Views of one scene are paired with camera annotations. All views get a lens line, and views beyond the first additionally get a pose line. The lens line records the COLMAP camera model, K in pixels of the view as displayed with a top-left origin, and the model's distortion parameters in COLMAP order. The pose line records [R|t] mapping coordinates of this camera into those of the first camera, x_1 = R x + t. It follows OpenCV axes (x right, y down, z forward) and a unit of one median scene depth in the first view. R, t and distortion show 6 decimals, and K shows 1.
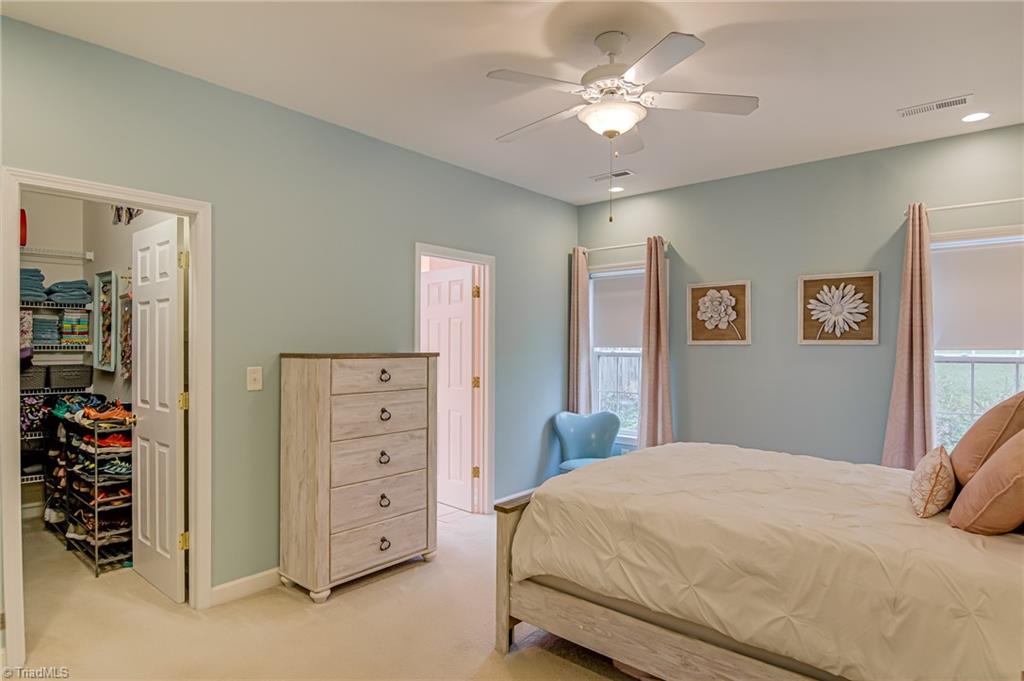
lens RADIAL K [[555.8, 0, 509.5], [0, 555.8, 343.5], [0, 0, 1]] dist [0.001494, -0.012599]
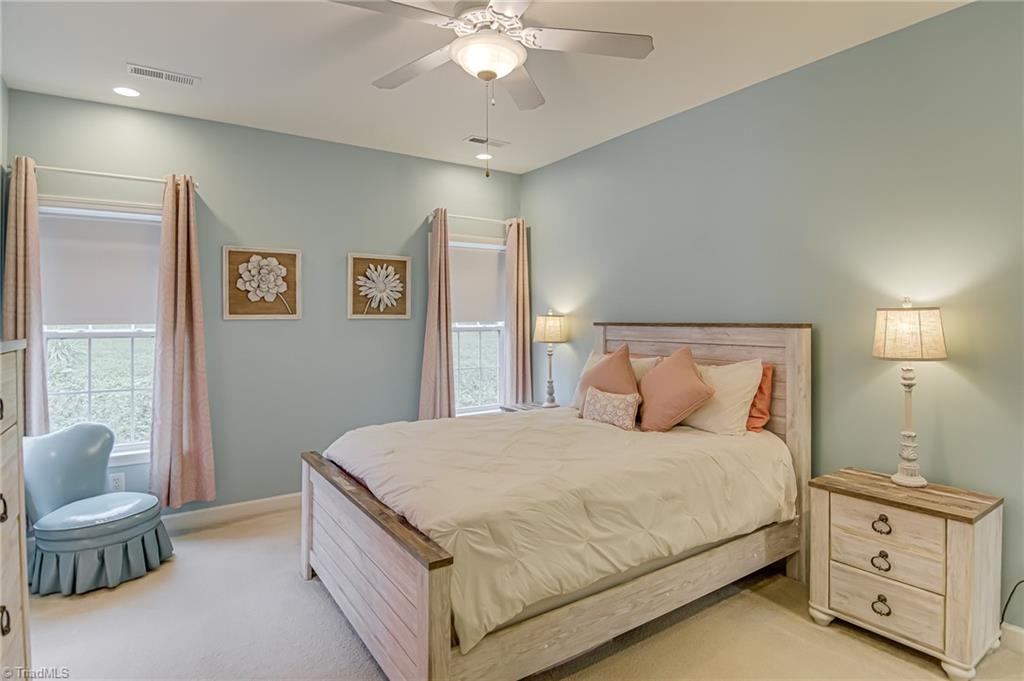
lens RADIAL K [[586.0, 0, 540.4], [0, 586.0, 318.3], [0, 0, 1]] dist [0.007735, -0.013889]
pose [[0.225167, -0.004030, 0.974312, -0.466322], [0.001912, 0.999991, 0.003694, -0.002521], [-0.974318, 0.001031, 0.225172, 0.411342]]
